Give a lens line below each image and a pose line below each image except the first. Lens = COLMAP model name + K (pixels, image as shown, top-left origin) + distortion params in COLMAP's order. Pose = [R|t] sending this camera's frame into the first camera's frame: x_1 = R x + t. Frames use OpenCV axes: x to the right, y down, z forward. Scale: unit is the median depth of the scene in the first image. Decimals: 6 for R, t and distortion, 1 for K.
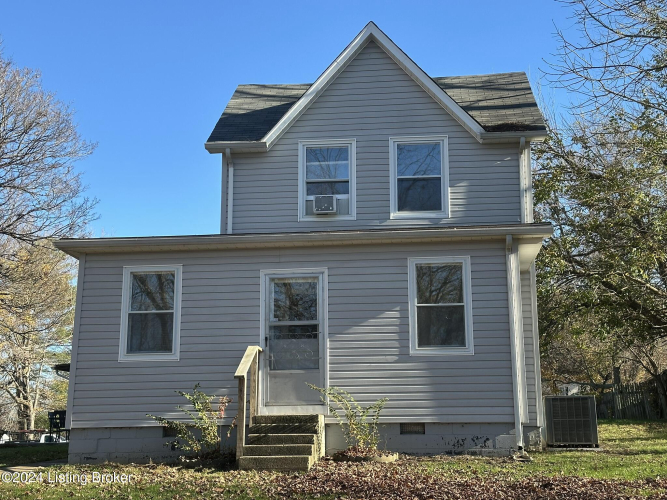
lens RADIAL K [[932.6, 0, 322.3], [0, 932.6, 251.0], [0, 0, 1]] dist [0.126451, -0.021342]
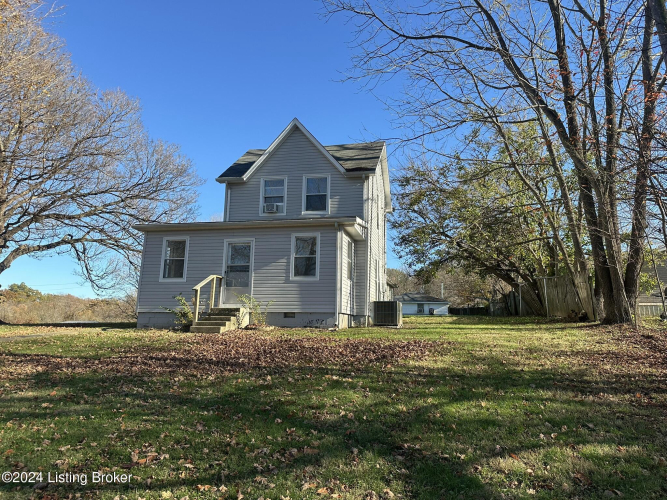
lens RADIAL K [[464.3, 0, 333.5], [0, 464.3, 250.0], [0, 0, 1]] dist [0.152263, -0.272833]
pose [[0.993178, 0.004419, -0.116523, 0.270344], [0.000330, 0.999171, 0.040704, 0.001643], [0.116606, -0.040465, 0.992354, -0.013706]]
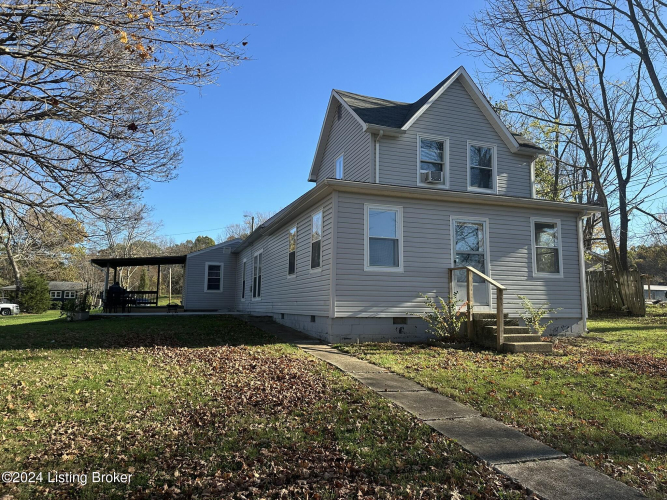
lens RADIAL K [[464.3, 0, 333.5], [0, 464.3, 250.0], [0, 0, 1]] dist [0.152263, -0.272833]
pose [[0.898579, 0.066363, 0.433765, -0.505724], [-0.104182, 0.992498, 0.063976, 0.042035], [-0.426265, -0.102678, 0.898752, 0.356134]]
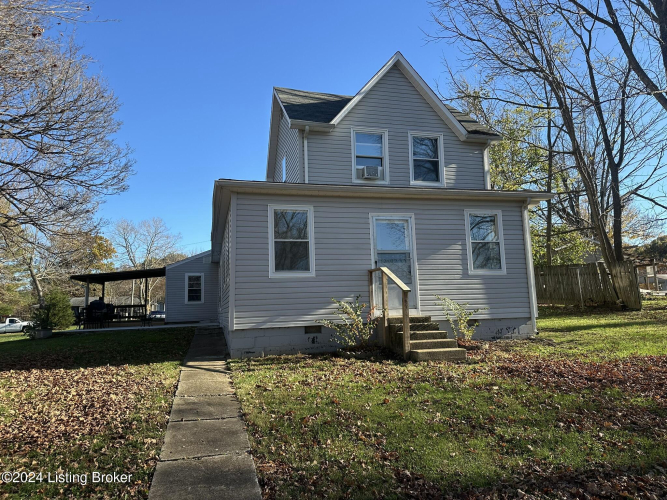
lens RADIAL K [[464.3, 0, 333.5], [0, 464.3, 250.0], [0, 0, 1]] dist [0.152263, -0.272833]
pose [[0.929958, 0.023458, 0.366917, -0.333599], [-0.049404, 0.996885, 0.061483, 0.032054], [-0.364331, -0.075304, 0.928220, 0.334483]]
